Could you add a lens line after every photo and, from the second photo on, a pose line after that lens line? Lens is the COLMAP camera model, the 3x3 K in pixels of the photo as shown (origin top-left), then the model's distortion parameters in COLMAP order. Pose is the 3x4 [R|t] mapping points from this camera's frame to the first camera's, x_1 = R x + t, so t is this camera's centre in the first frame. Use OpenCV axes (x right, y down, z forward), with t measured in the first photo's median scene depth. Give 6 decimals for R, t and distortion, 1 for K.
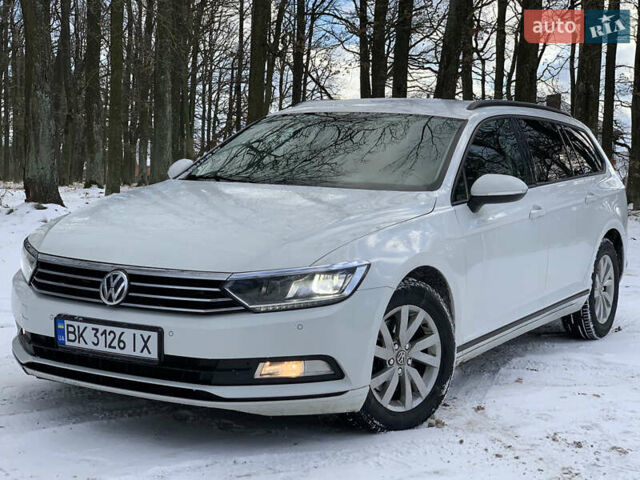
lens RADIAL K [[1115.5, 0, 320.0], [0, 1115.5, 240.0], [0, 0, 1]] dist [-0.038701, 0.179751]
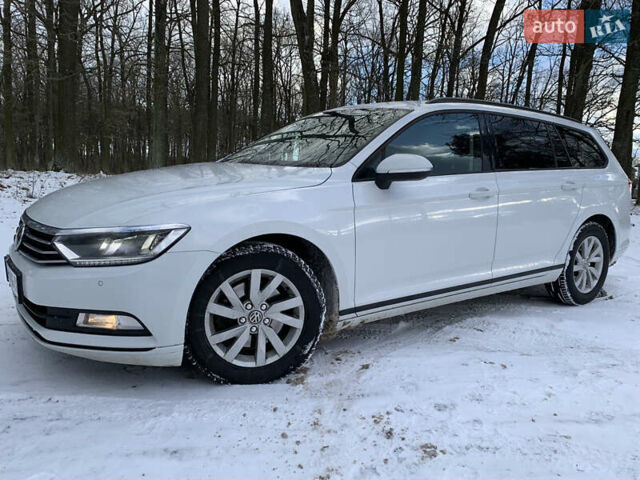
lens RADIAL K [[555.1, 0, 320.0], [0, 555.1, 240.0], [0, 0, 1]] dist [0.015382, 0.003285]
pose [[0.925763, 0.060579, -0.373221, 0.343107], [-0.045051, 0.997723, 0.050197, 0.001406], [0.375412, -0.029657, 0.926384, 0.554848]]
